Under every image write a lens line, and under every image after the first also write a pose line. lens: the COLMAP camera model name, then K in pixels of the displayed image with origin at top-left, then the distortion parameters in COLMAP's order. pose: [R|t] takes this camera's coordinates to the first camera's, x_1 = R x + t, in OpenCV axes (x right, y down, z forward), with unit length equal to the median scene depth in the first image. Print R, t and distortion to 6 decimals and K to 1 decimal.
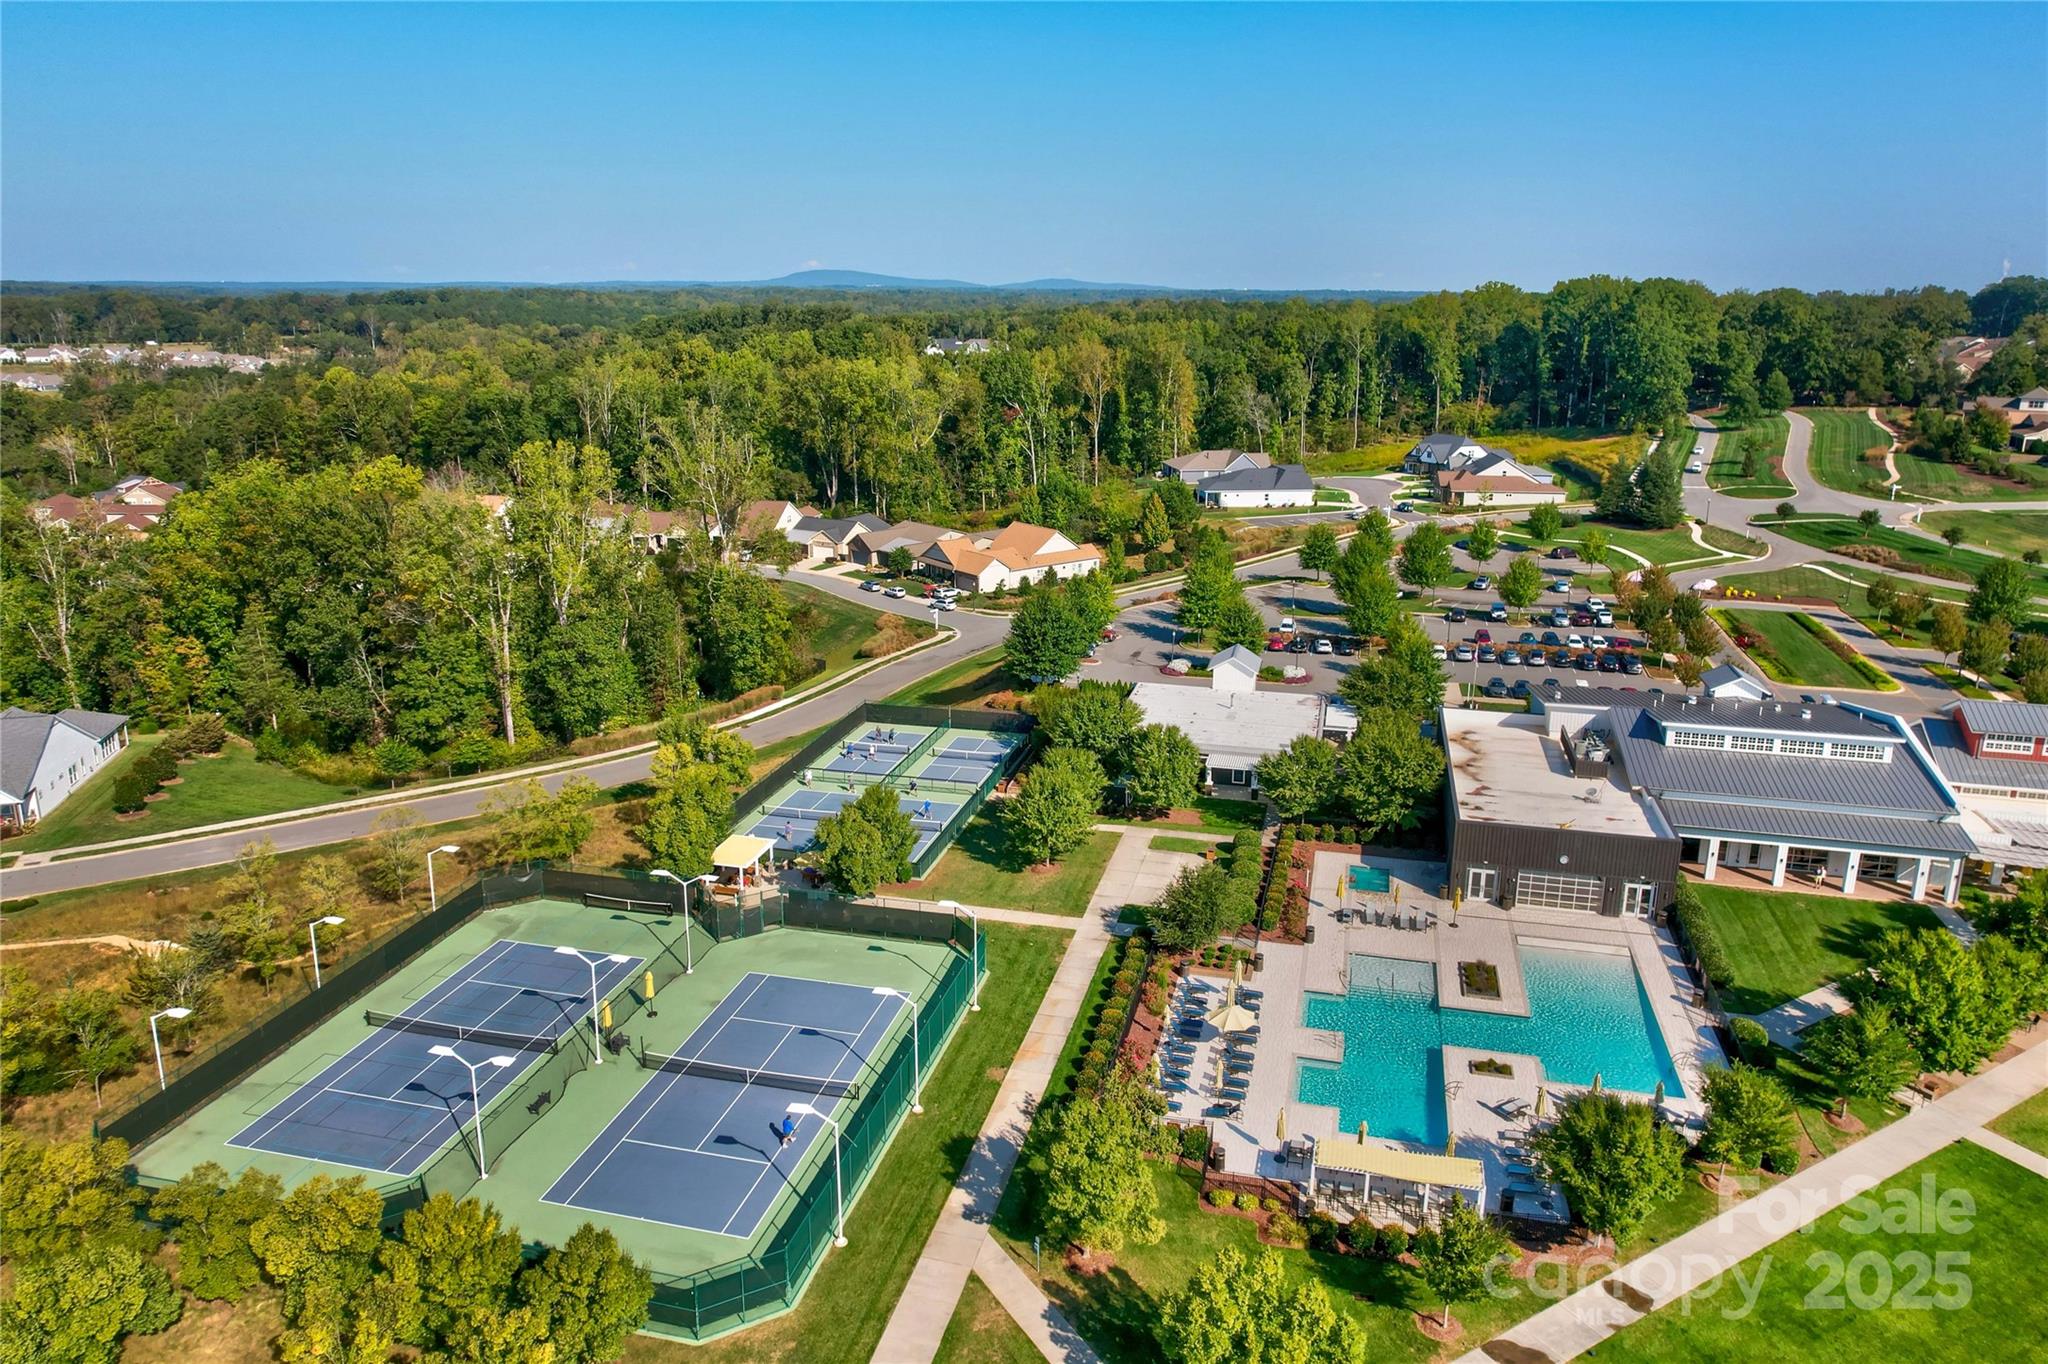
lens RADIAL K [[1351.5, 0, 1024.0], [0, 1351.5, 682.0], [0, 0, 1]] dist [-0.074148, 0.071679]
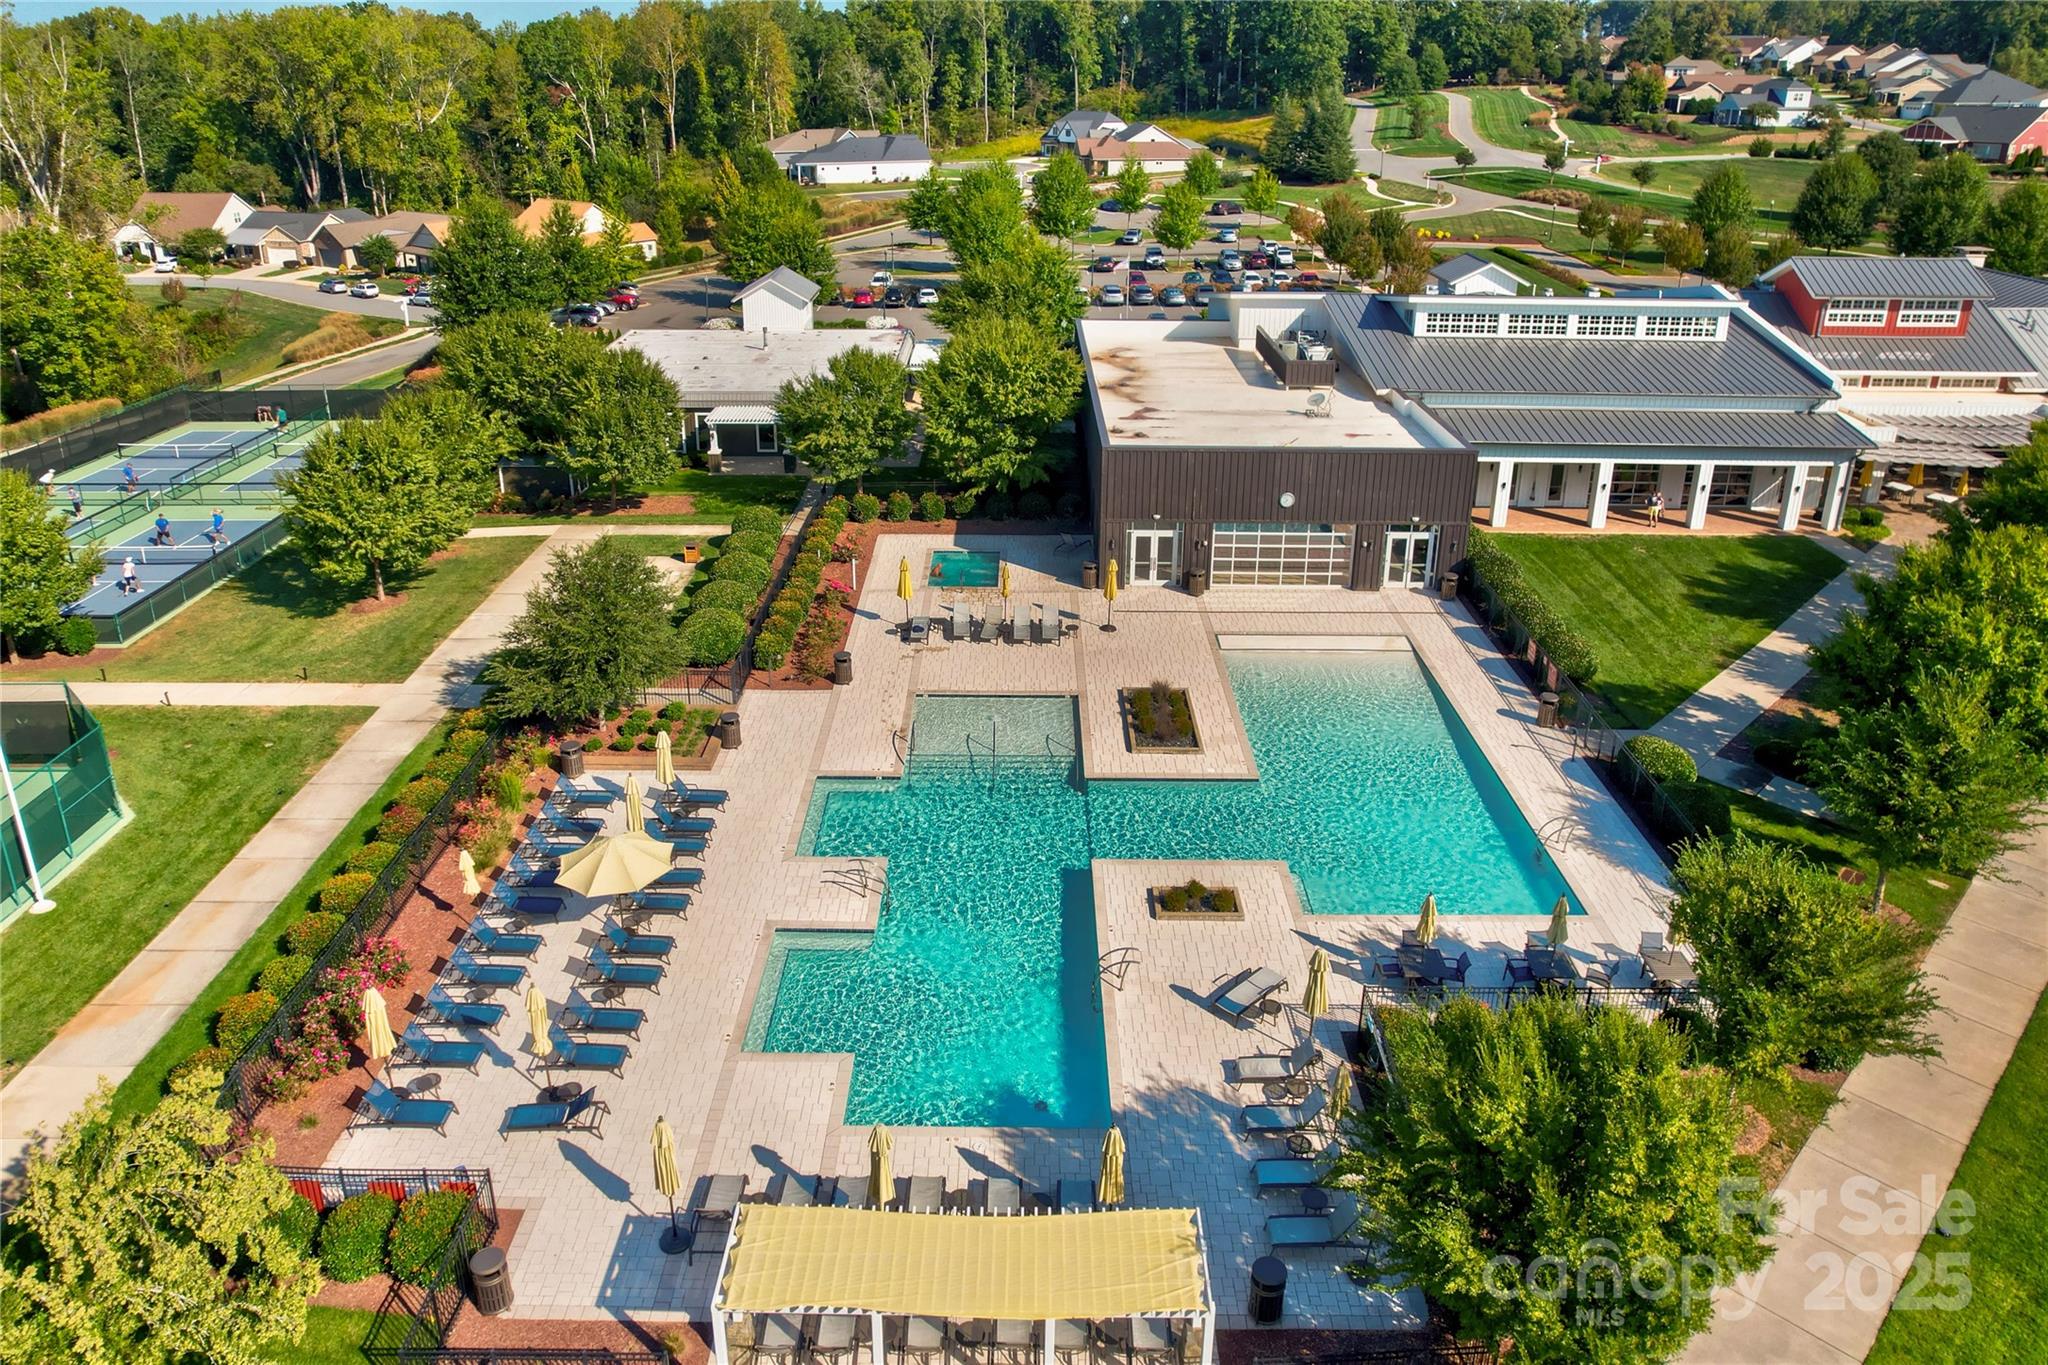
lens RADIAL K [[1351.5, 0, 1024.0], [0, 1351.5, 682.5], [0, 0, 1]] dist [-0.074148, 0.071679]
pose [[0.968608, -0.103438, 0.226051, 0.134010], [0.065807, 0.983573, 0.168091, 0.090975], [-0.239725, -0.147938, 0.959503, 0.396984]]
